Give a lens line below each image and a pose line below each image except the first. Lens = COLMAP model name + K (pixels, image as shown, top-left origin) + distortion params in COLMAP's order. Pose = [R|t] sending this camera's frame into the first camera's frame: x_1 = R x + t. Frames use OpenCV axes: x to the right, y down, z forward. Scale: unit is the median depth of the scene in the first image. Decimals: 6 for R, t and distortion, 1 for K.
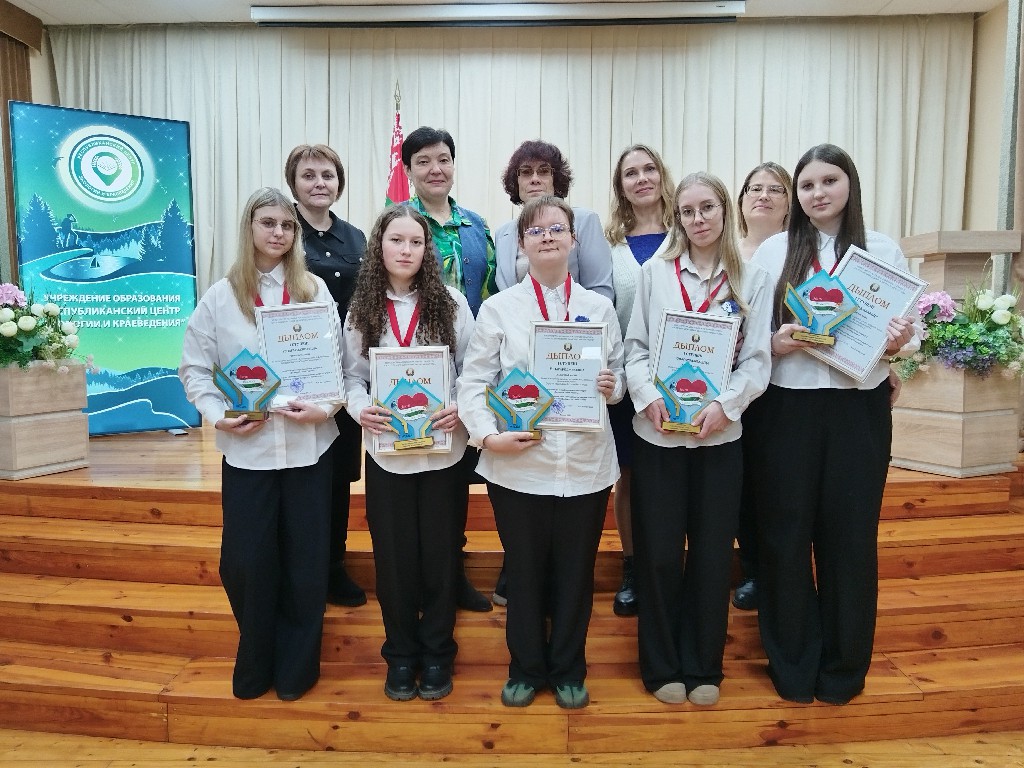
lens RADIAL K [[810.8, 0, 515.1], [0, 810.8, 384.5], [0, 0, 1]] dist [-0.003501, 0.003228]
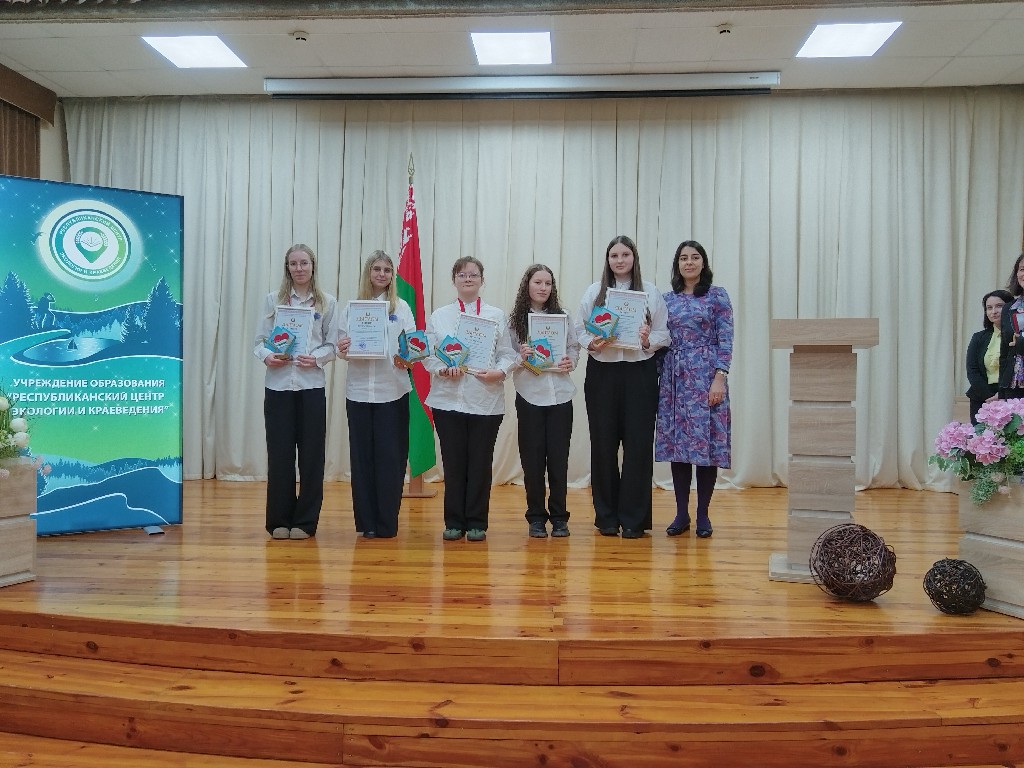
lens RADIAL K [[810.8, 0, 517.7], [0, 810.8, 386.4], [0, 0, 1]] dist [-0.003501, 0.003228]
pose [[0.999299, 0.012320, -0.035359, 0.021244], [-0.015072, 0.996789, -0.078645, -0.036788], [0.034277, 0.079123, 0.996275, 0.097038]]
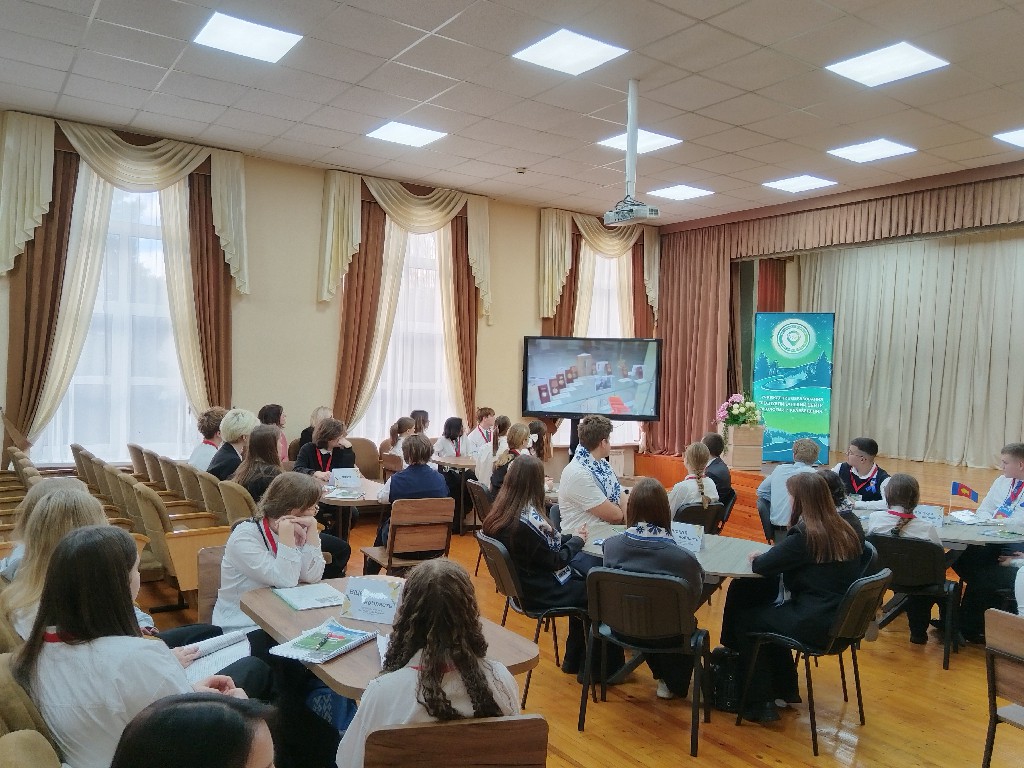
lens RADIAL K [[810.8, 0, 513.8], [0, 810.8, 383.4], [0, 0, 1]] dist [-0.003501, 0.003228]
pose [[0.580350, 0.032169, -0.813731, 0.793927], [-0.105381, 0.993785, -0.035870, 0.007290], [0.807520, 0.106568, 0.580133, -0.808347]]
